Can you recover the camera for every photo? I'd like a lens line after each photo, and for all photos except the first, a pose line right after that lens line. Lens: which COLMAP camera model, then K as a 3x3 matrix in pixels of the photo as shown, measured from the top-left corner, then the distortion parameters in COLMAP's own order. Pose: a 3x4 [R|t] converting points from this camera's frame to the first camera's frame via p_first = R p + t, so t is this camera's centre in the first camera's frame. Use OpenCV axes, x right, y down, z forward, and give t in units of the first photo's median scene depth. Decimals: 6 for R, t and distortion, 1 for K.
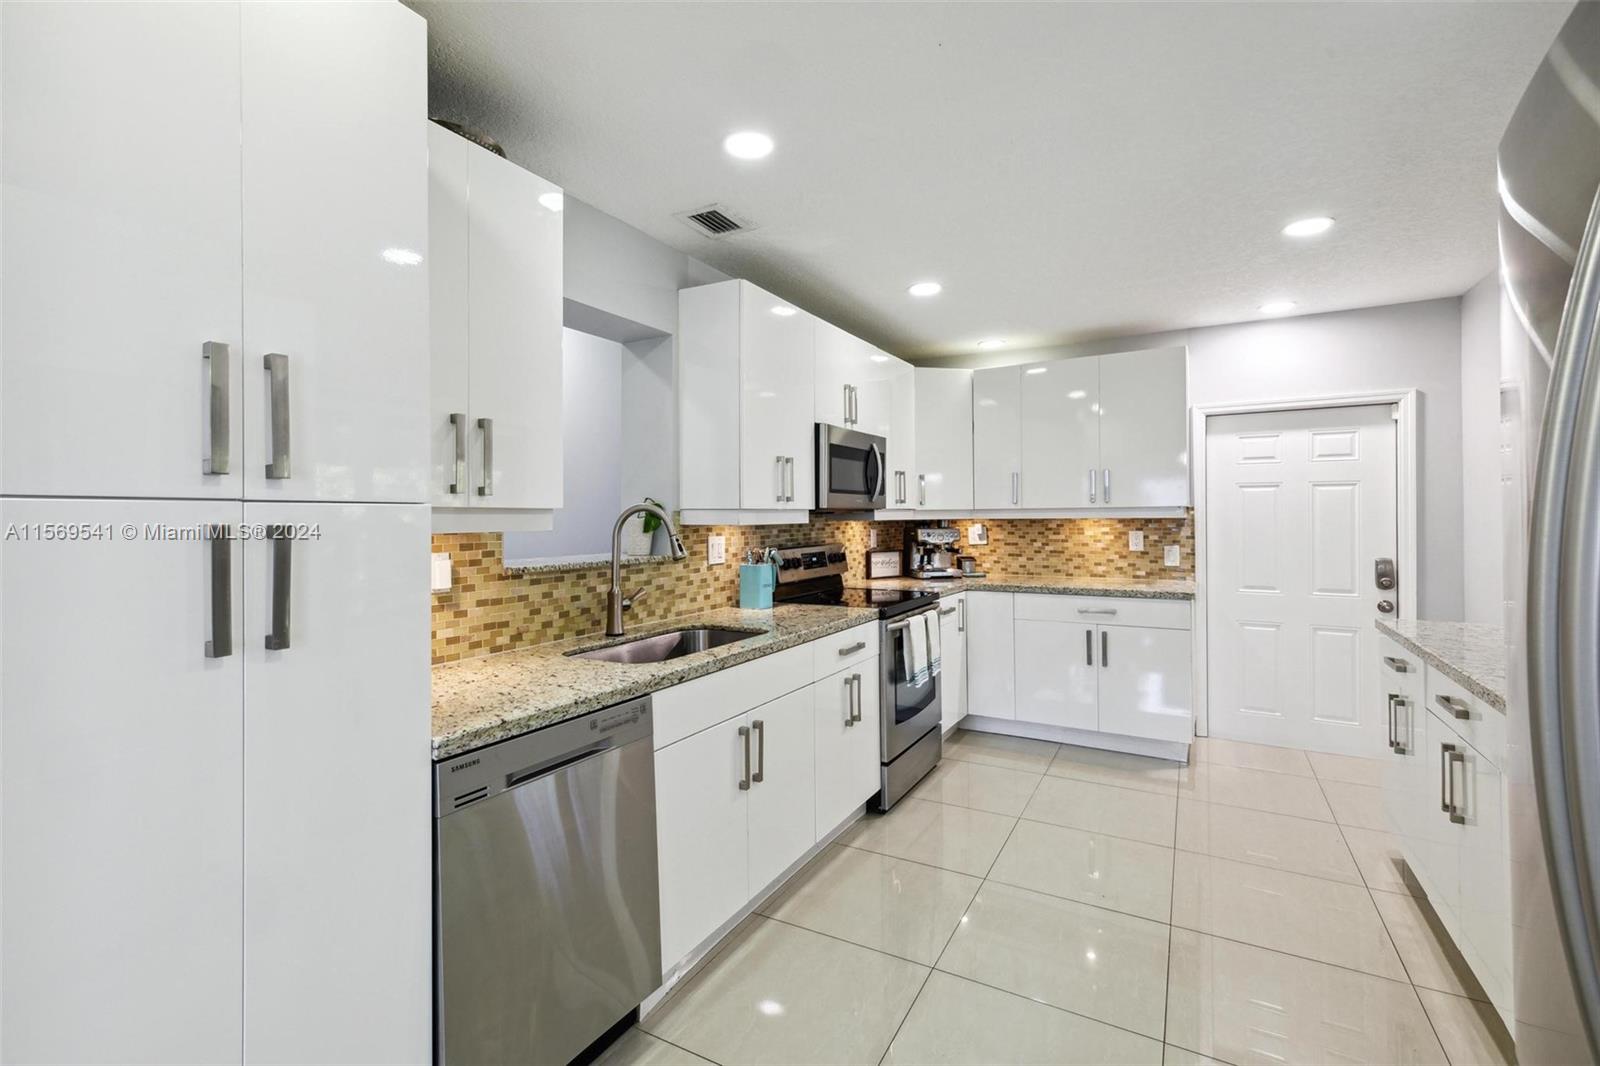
lens RADIAL K [[703.6, 0, 792.0], [0, 703.6, 517.4], [0, 0, 1]] dist [0.001645, -0.000113]
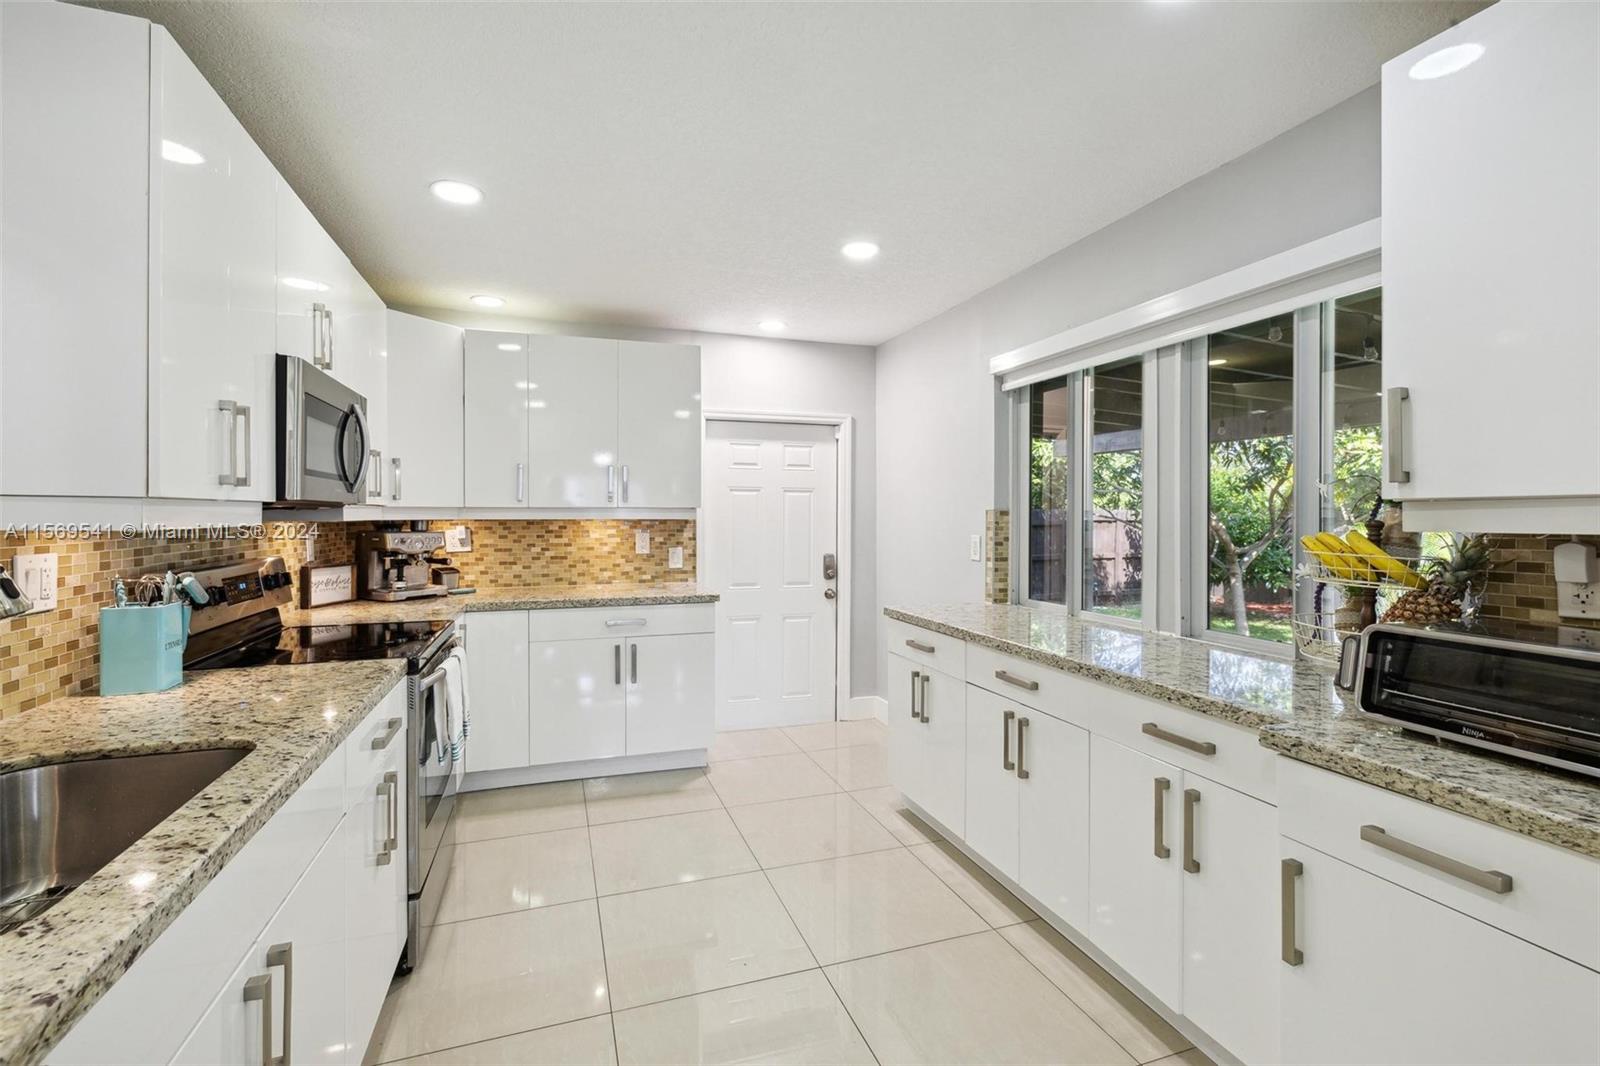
lens RADIAL K [[703.6, 0, 786.1], [0, 703.6, 518.6], [0, 0, 1]] dist [0.001645, -0.000113]
pose [[0.667017, 0.005154, 0.745024, -0.119891], [-0.005748, 0.999982, -0.001772, 0.001049], [-0.745020, -0.003101, 0.667035, 0.296952]]
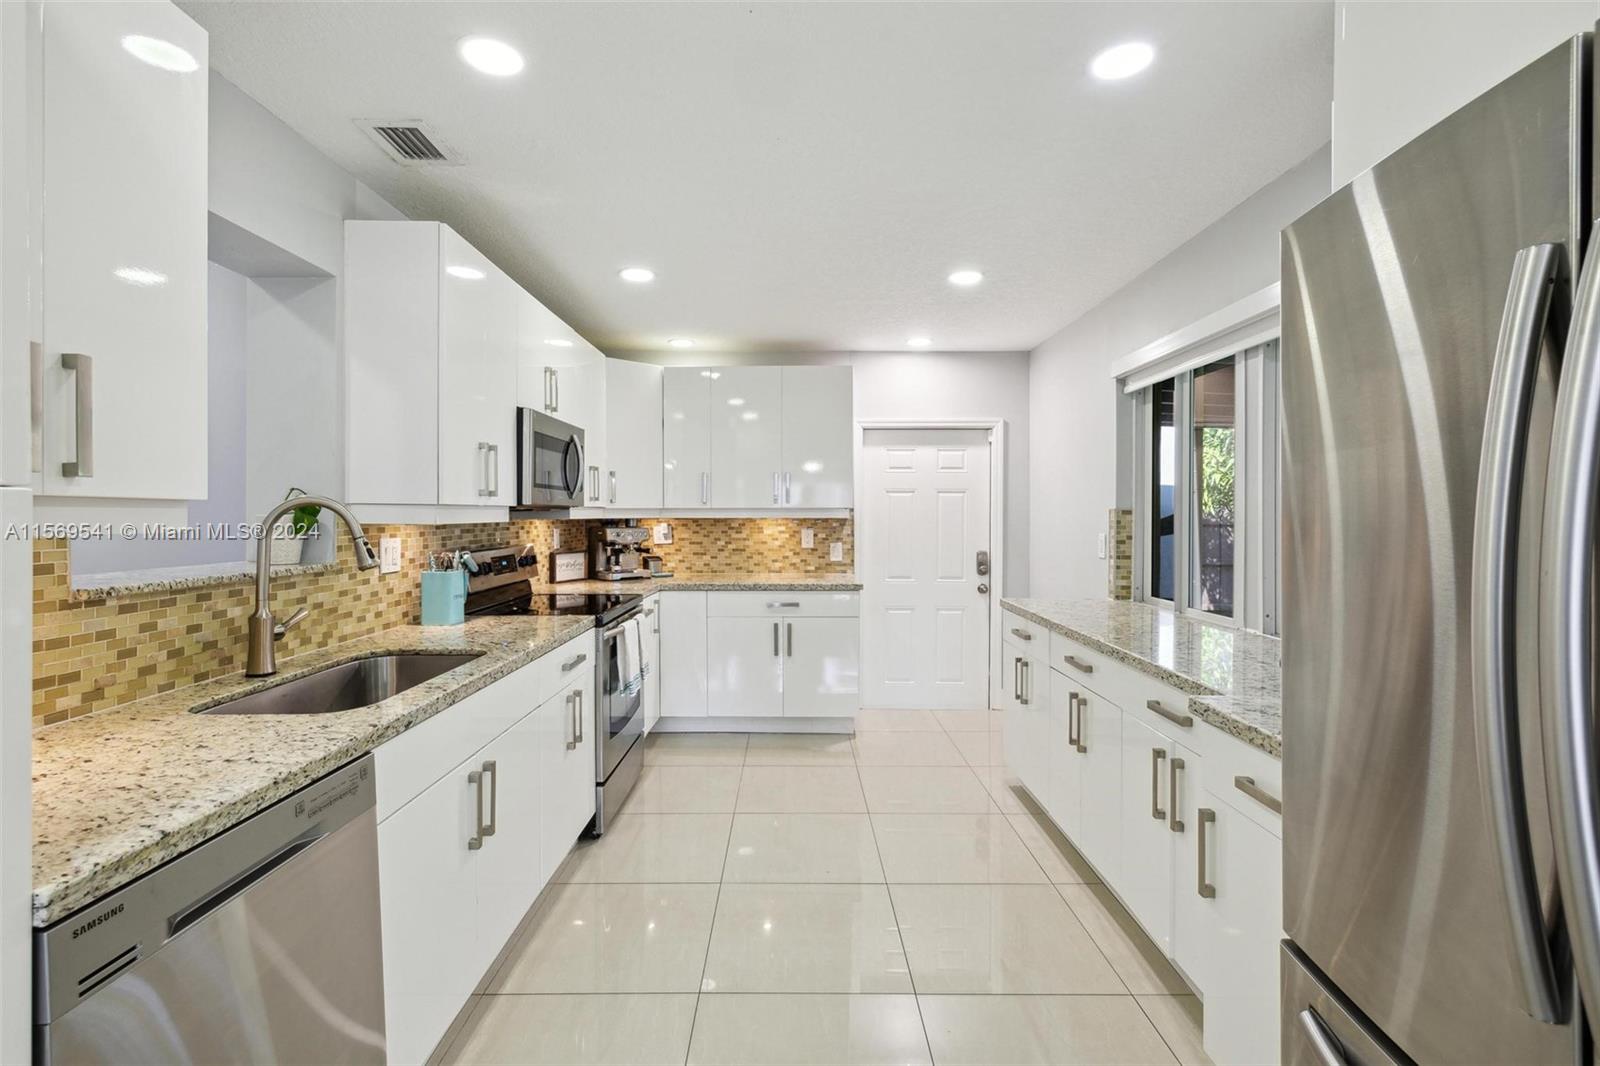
lens RADIAL K [[703.6, 0, 786.7], [0, 703.6, 521.2], [0, 0, 1]] dist [0.001645, -0.000113]
pose [[0.872587, 0.002940, 0.488451, -0.101488], [-0.006301, 0.999966, 0.005238, 0.000607], [-0.488419, -0.007648, 0.872576, 0.076330]]
